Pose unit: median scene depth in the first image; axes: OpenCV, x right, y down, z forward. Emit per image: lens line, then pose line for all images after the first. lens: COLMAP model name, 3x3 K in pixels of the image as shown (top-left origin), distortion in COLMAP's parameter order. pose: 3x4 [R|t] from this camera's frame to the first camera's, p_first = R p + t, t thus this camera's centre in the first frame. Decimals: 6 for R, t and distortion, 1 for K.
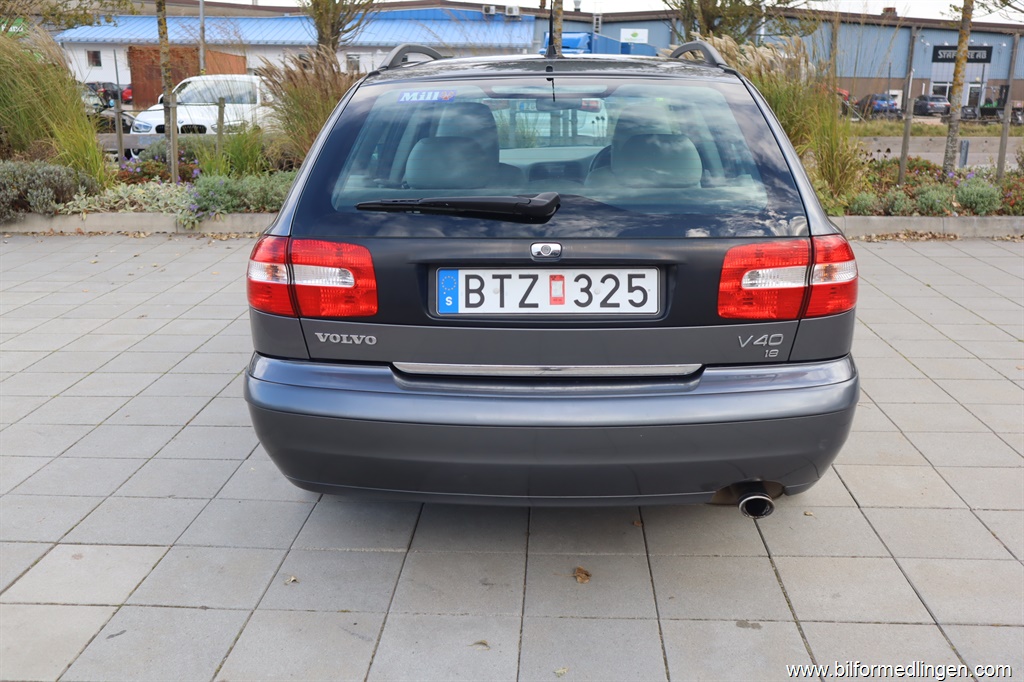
lens RADIAL K [[1007.5, 0, 511.7], [0, 1007.5, 342.1], [0, 0, 1]] dist [0.004297, 0.000000]
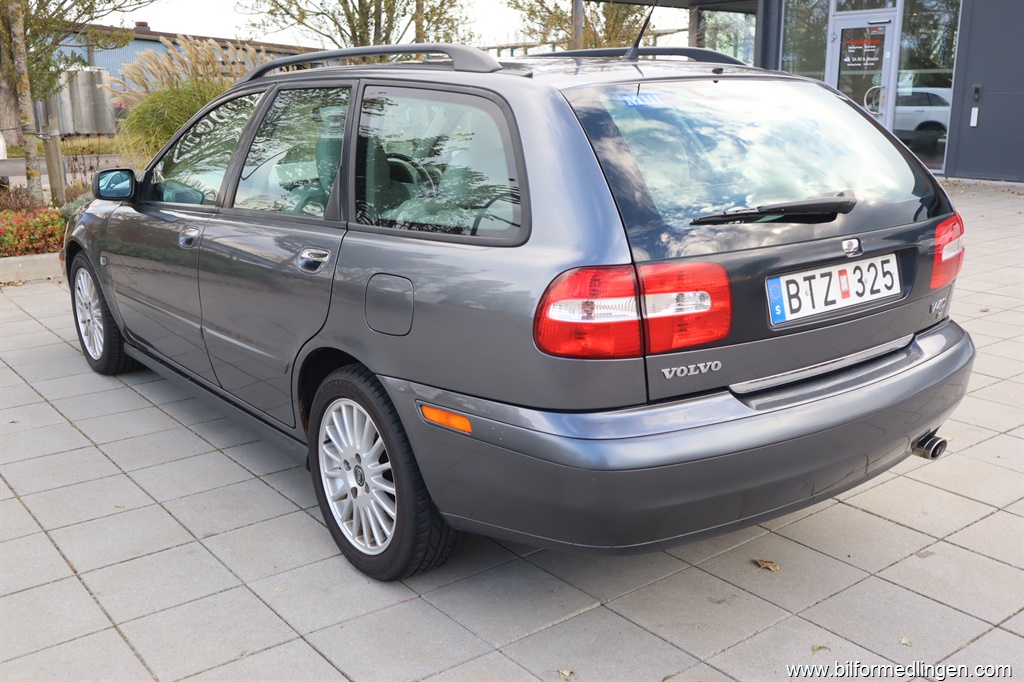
lens RADIAL K [[1007.5, 0, 510.0], [0, 1007.5, 343.1], [0, 0, 1]] dist [0.004297, 0.000000]
pose [[0.760246, -0.163513, 0.628721, -0.474398], [0.171303, 0.984010, 0.048776, -0.054920], [-0.626643, 0.070620, 0.776100, 0.226827]]
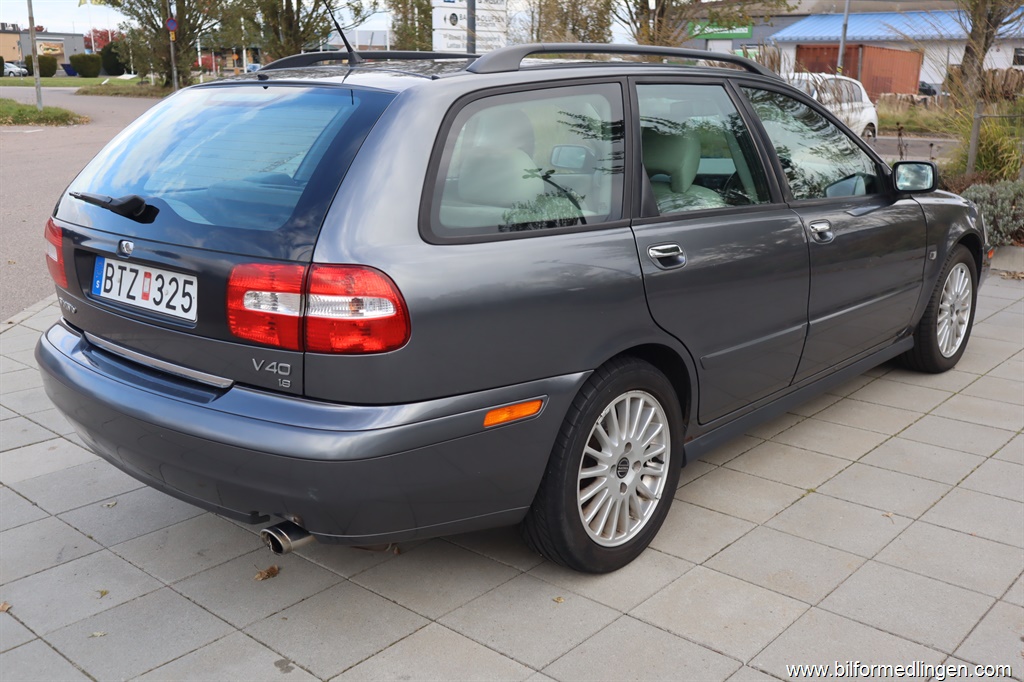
lens RADIAL K [[1007.5, 0, 516.0], [0, 1007.5, 341.5], [0, 0, 1]] dist [0.004297, 0.000000]
pose [[0.775897, 0.158765, -0.610555, 0.547231], [-0.157159, 0.985947, 0.056662, -0.062920], [0.610971, 0.051990, 0.789944, 0.217148]]
